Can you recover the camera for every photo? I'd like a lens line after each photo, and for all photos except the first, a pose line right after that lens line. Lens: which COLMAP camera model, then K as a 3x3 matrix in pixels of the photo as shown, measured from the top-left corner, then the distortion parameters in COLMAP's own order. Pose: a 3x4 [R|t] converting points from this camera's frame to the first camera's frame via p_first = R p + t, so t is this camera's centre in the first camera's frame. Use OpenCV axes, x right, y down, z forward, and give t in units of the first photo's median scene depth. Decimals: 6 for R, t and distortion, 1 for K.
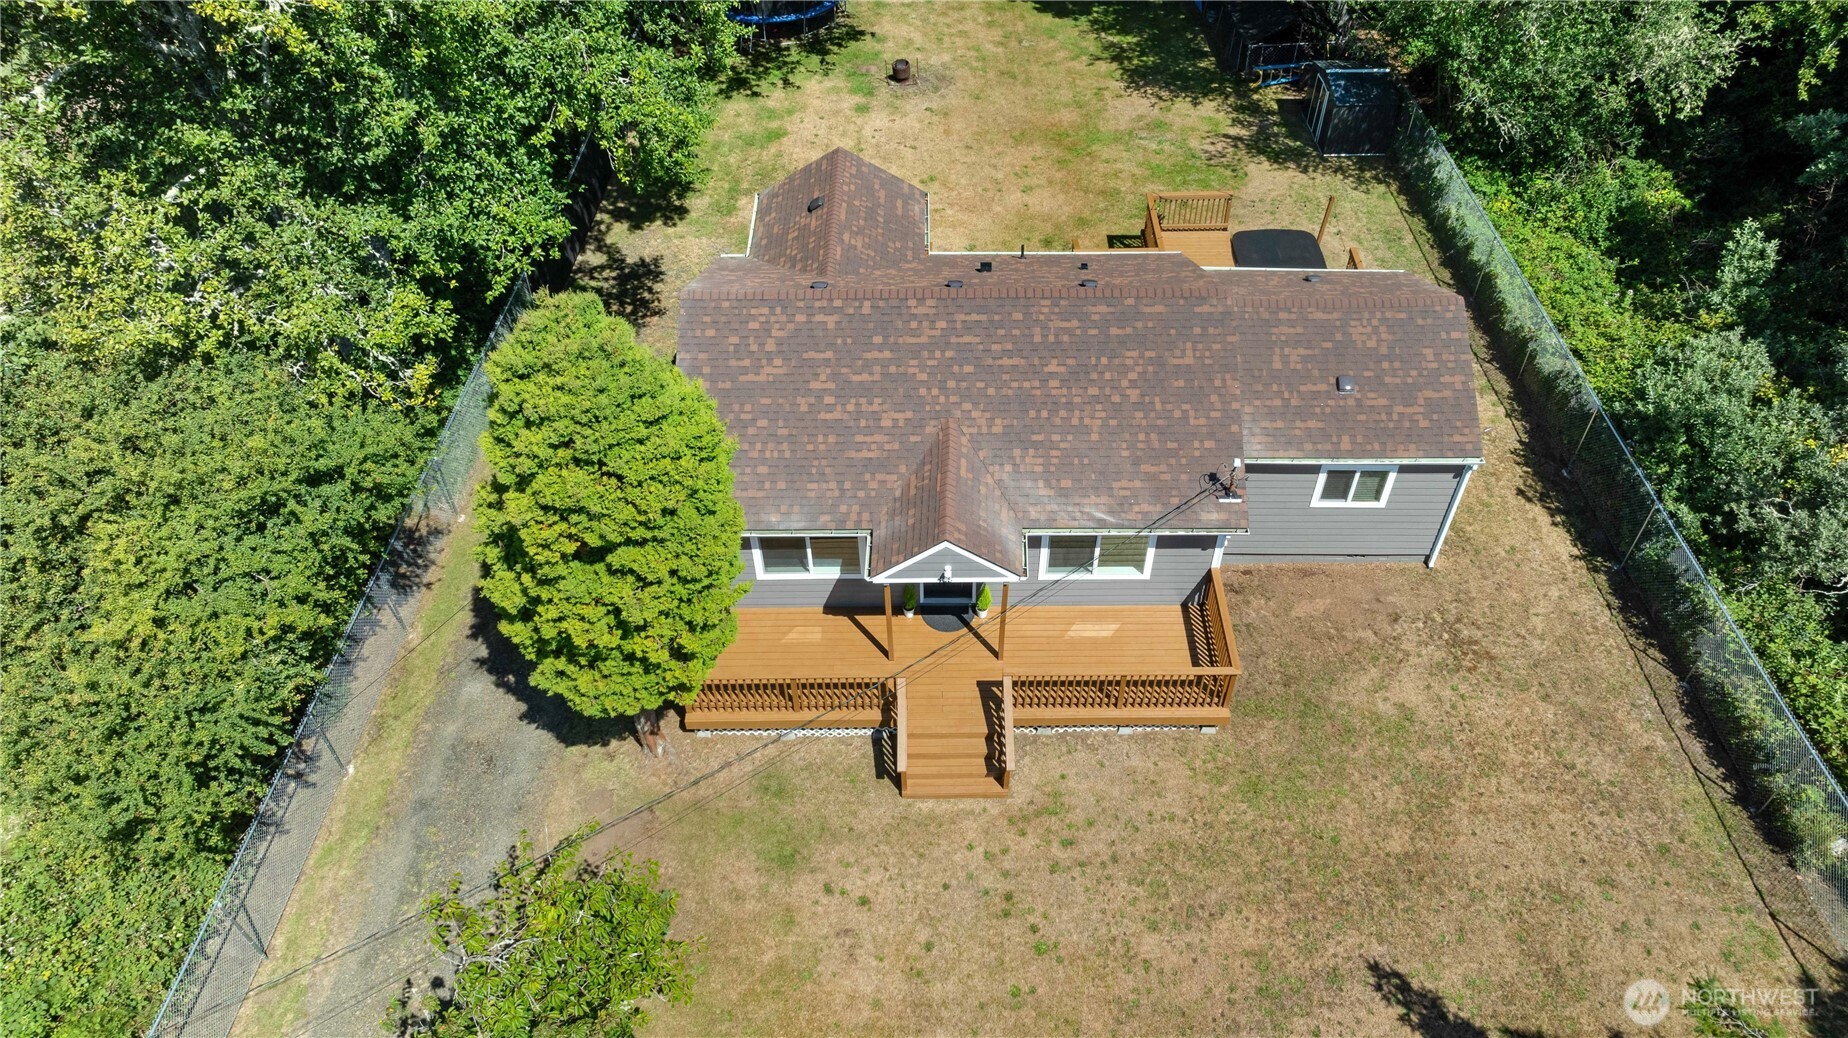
lens RADIAL K [[1286.5, 0, 926.5], [0, 1286.5, 479.1], [0, 0, 1]] dist [-0.032229, 0.021547]
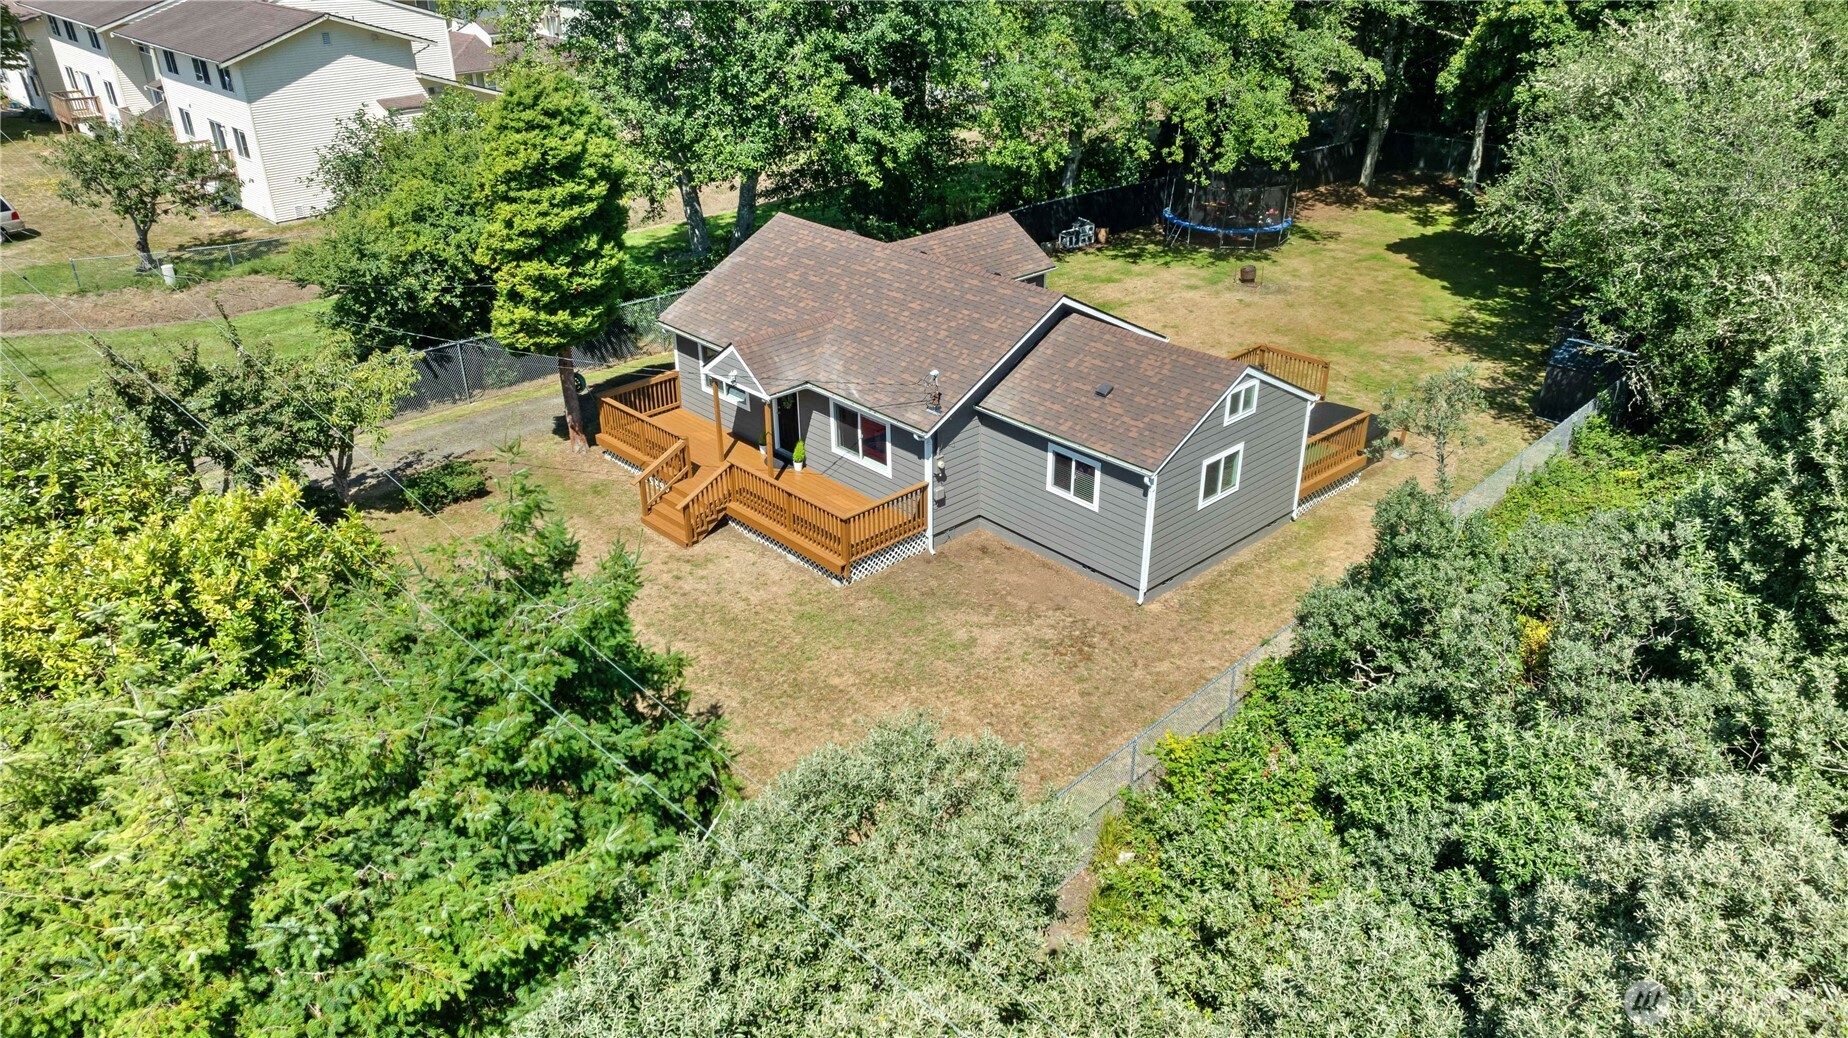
lens RADIAL K [[1286.5, 0, 933.5], [0, 1286.5, 511.1], [0, 0, 1]] dist [-0.032229, 0.021547]
pose [[0.698484, 0.331657, -0.634132, 0.999214], [-0.503971, 0.857086, -0.106851, 0.217310], [0.508068, 0.394218, 0.765806, 0.112247]]
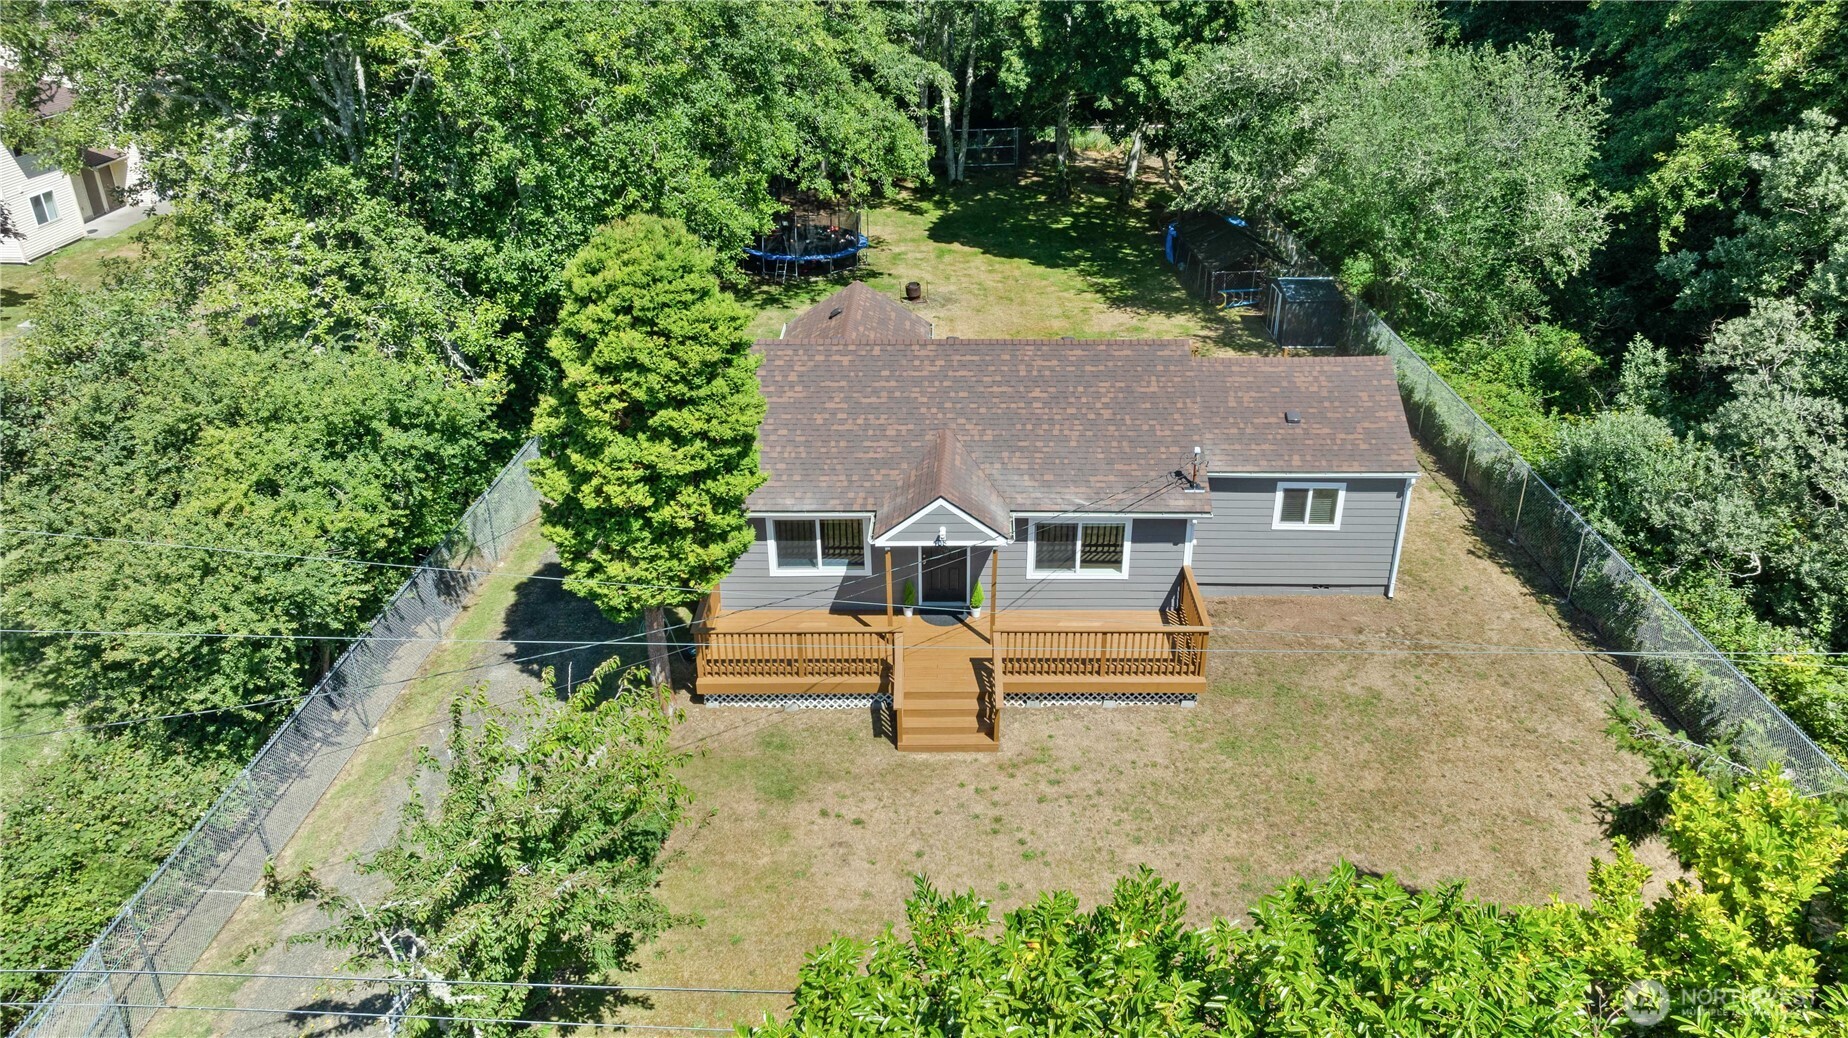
lens RADIAL K [[1286.5, 0, 938.0], [0, 1286.5, 437.0], [0, 0, 1]] dist [-0.032229, 0.021547]
pose [[0.999950, 0.008929, -0.004476, 0.015614], [-0.009925, 0.938566, -0.344957, 0.351952], [0.001121, 0.344984, 0.938608, -0.072066]]
